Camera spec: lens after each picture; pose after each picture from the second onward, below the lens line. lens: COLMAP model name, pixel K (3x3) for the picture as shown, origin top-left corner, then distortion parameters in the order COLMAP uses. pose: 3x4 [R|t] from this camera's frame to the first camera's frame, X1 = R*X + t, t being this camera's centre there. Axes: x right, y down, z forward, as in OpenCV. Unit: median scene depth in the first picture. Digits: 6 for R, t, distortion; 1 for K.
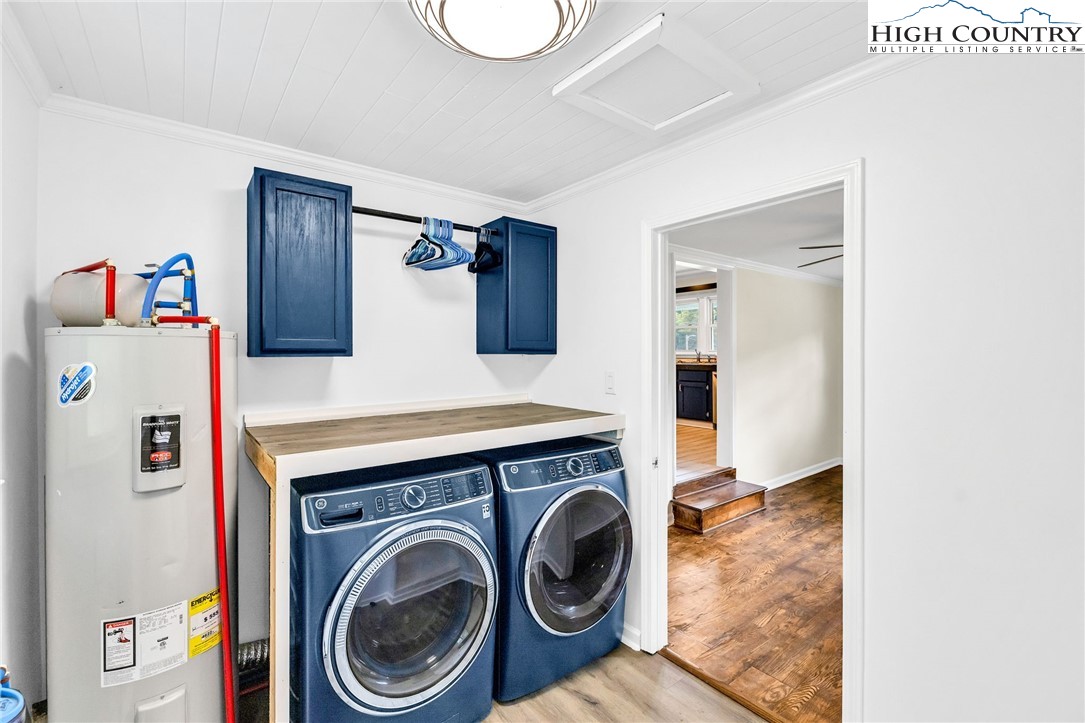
lens RADIAL K [[467.3, 0, 544.2], [0, 467.3, 356.4], [0, 0, 1]] dist [0.001770, -0.000455]
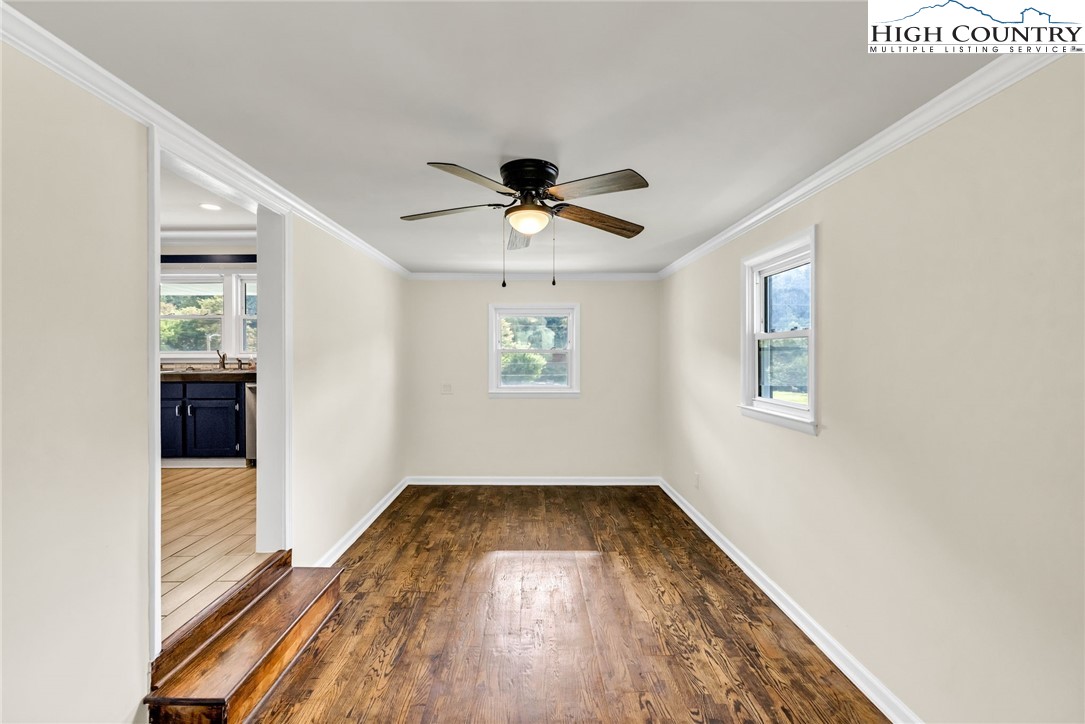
lens RADIAL K [[467.3, 0, 538.3], [0, 467.3, 352.0], [0, 0, 1]] dist [0.001770, -0.000455]
pose [[0.612709, 0.009438, 0.790253, 0.124079], [0.001520, 0.999913, -0.013120, -0.004142], [-0.790307, 0.009240, 0.612641, 0.369784]]
